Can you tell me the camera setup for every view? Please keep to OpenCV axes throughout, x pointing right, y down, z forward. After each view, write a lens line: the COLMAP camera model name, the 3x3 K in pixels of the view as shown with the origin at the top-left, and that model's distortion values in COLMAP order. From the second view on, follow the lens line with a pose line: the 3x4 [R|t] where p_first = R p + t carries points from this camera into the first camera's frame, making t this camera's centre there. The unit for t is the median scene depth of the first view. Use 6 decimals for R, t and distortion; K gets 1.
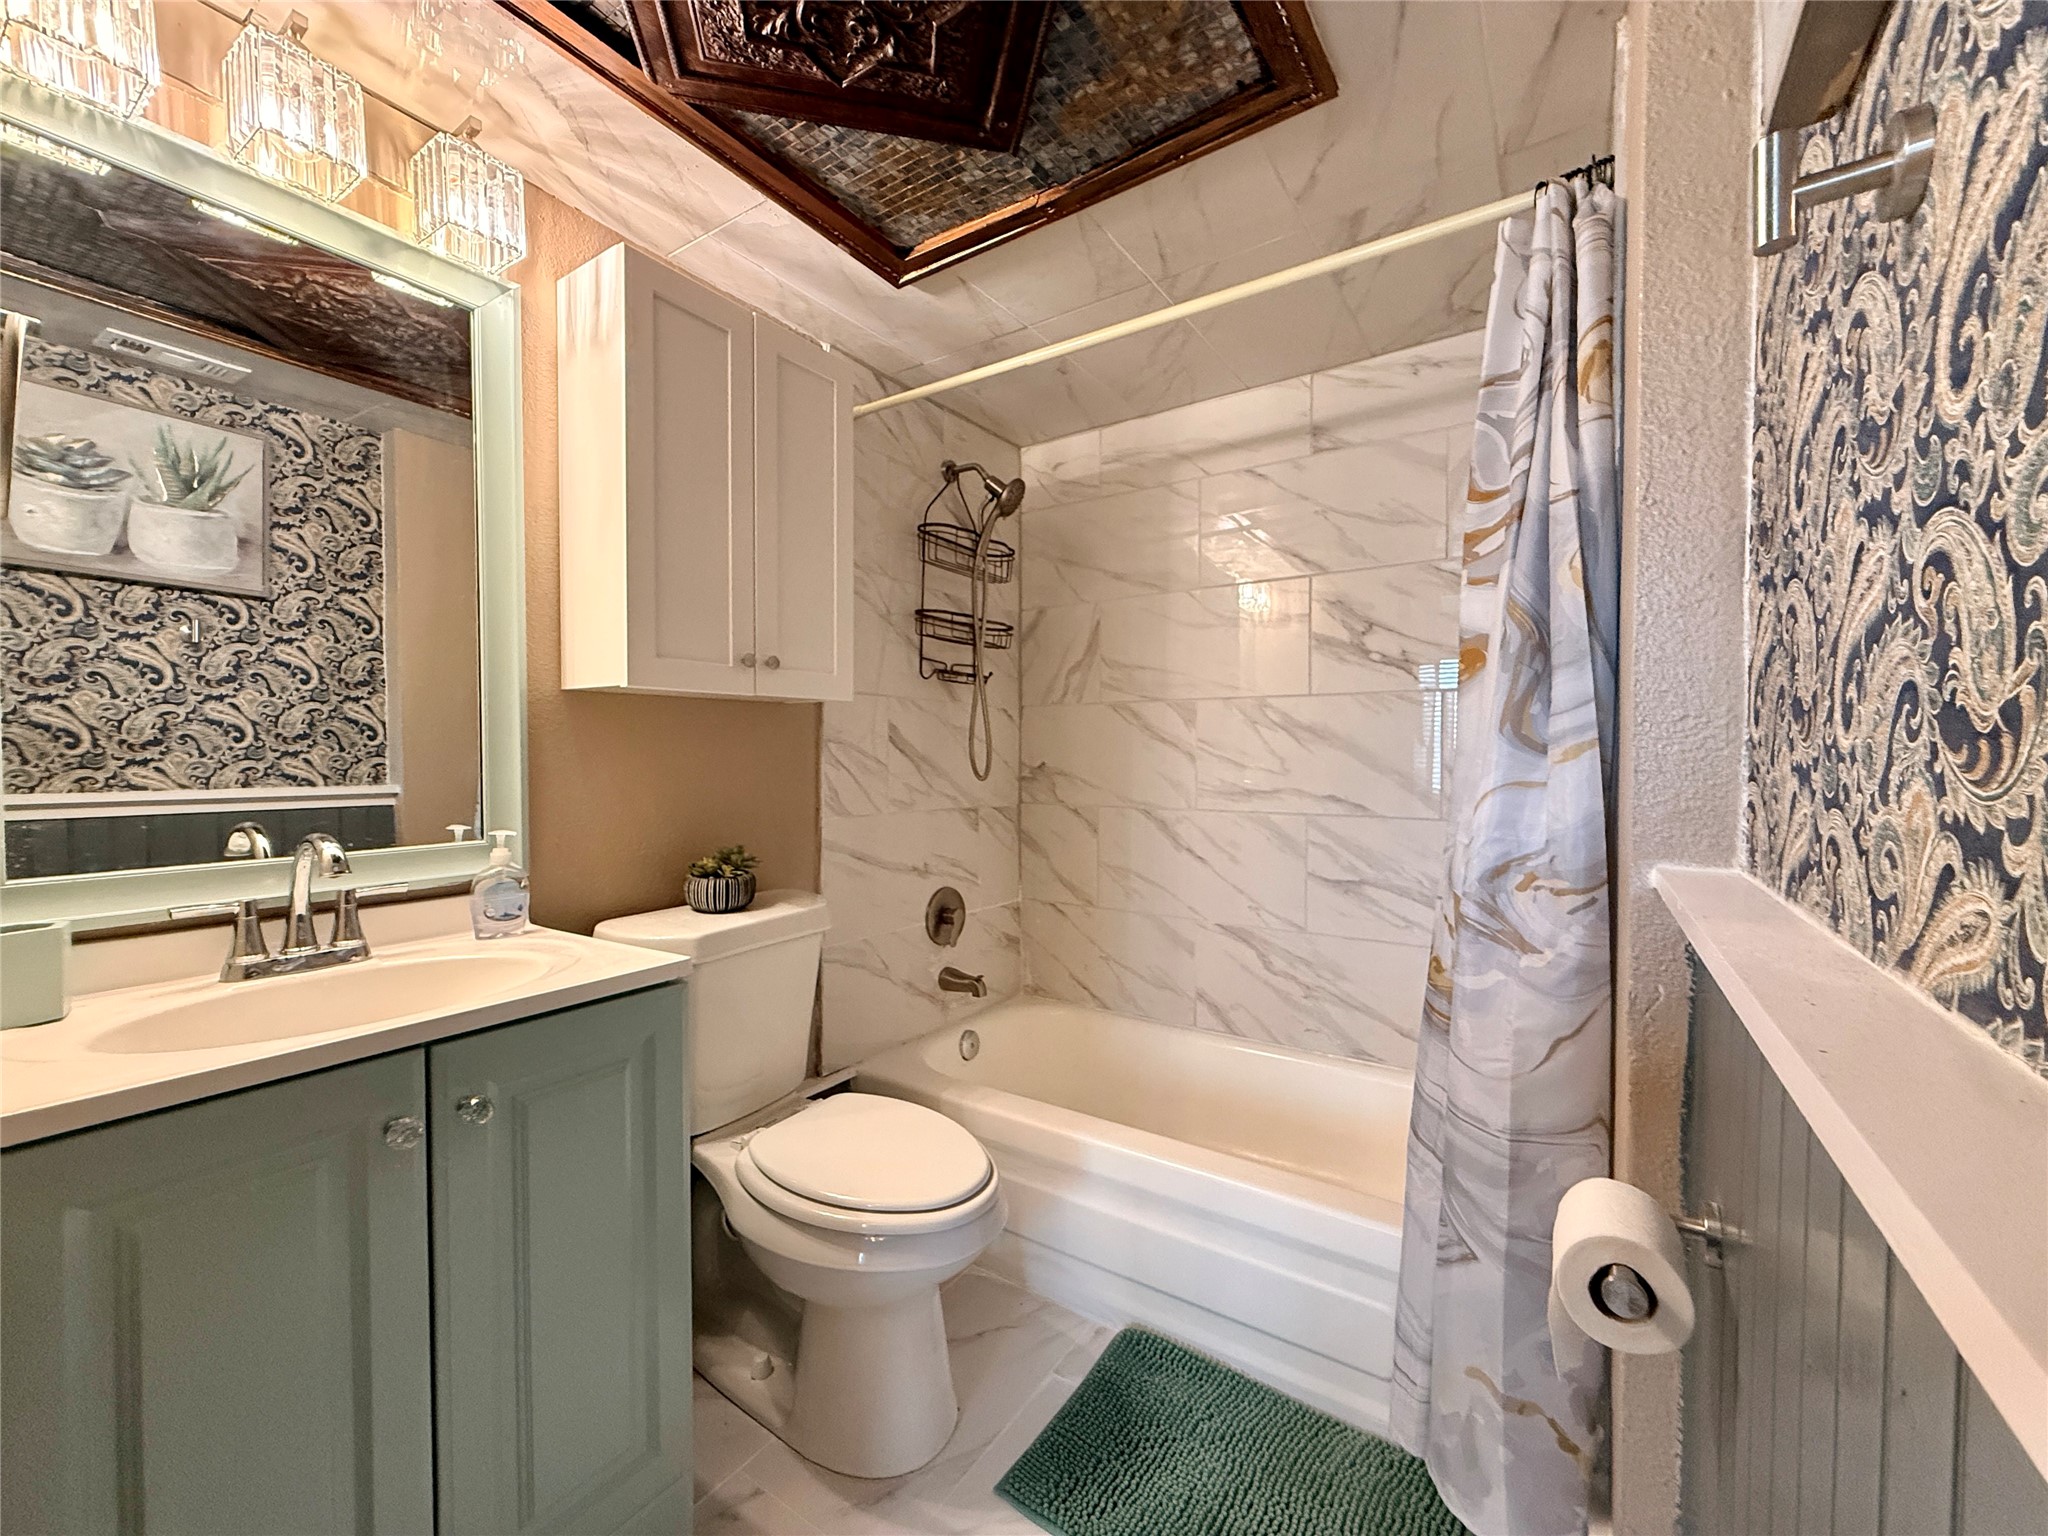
lens RADIAL K [[815.1, 0, 1016.8], [0, 815.1, 766.5], [0, 0, 1]] dist [-0.000588, 0.000312]
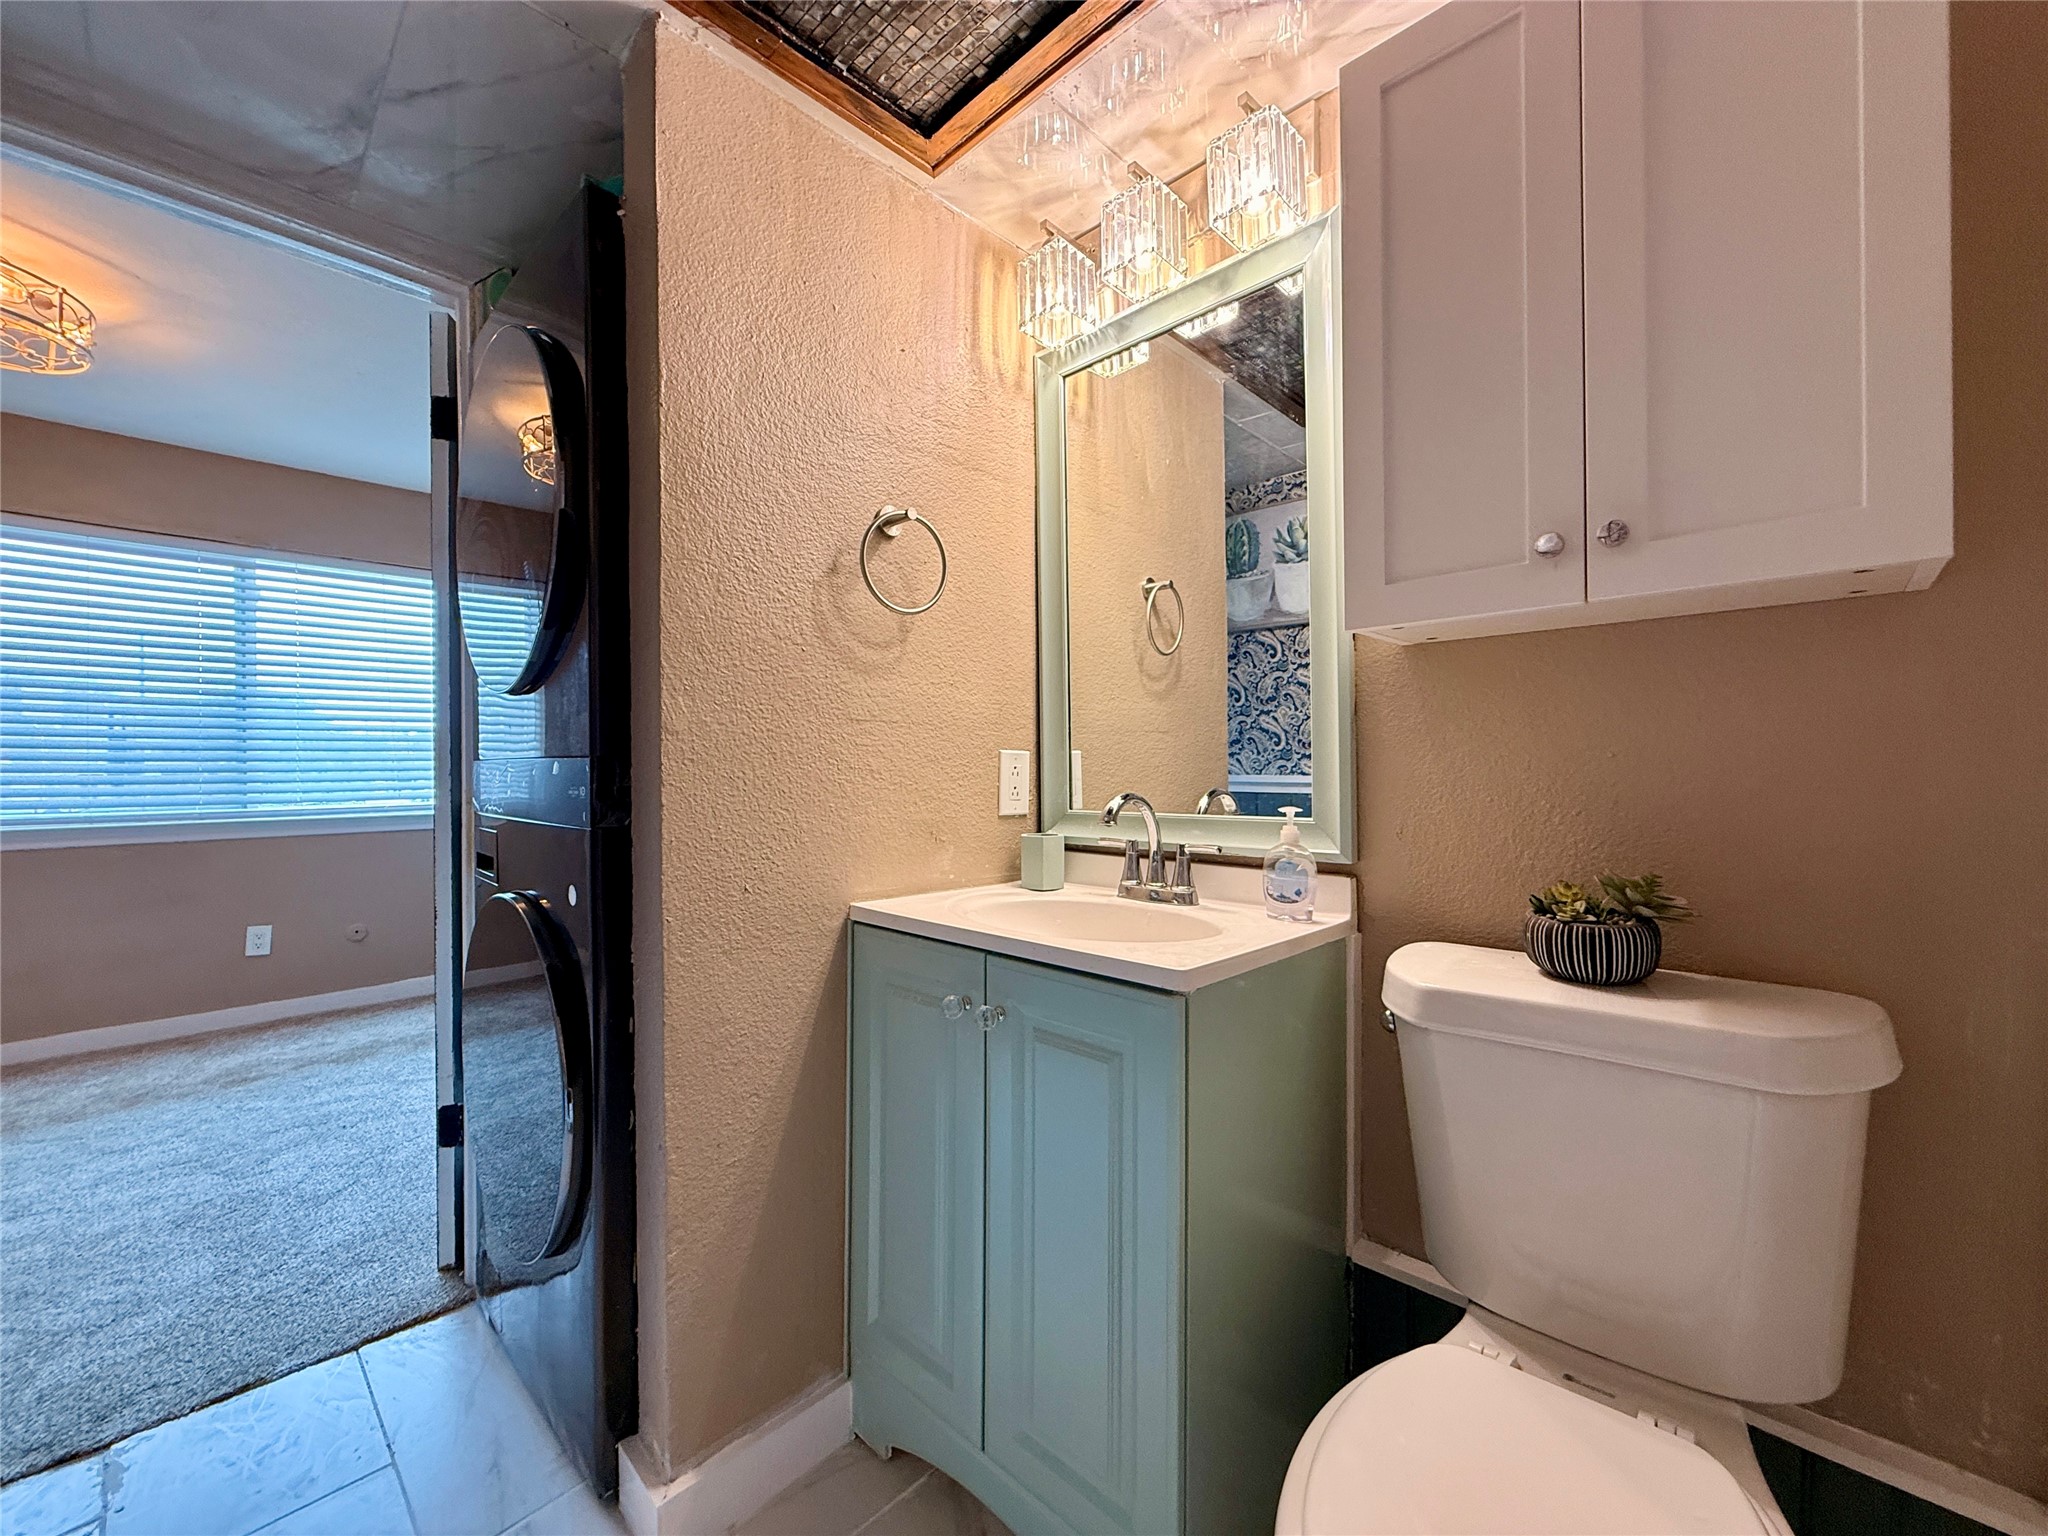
lens RADIAL K [[815.1, 0, 1016.8], [0, 815.1, 766.5], [0, 0, 1]] dist [-0.000588, 0.000312]
pose [[-0.190249, -0.016235, -0.981602, 0.444931], [-0.026594, 0.999582, -0.011378, 0.052057], [0.981376, 0.023940, -0.190601, 0.983622]]
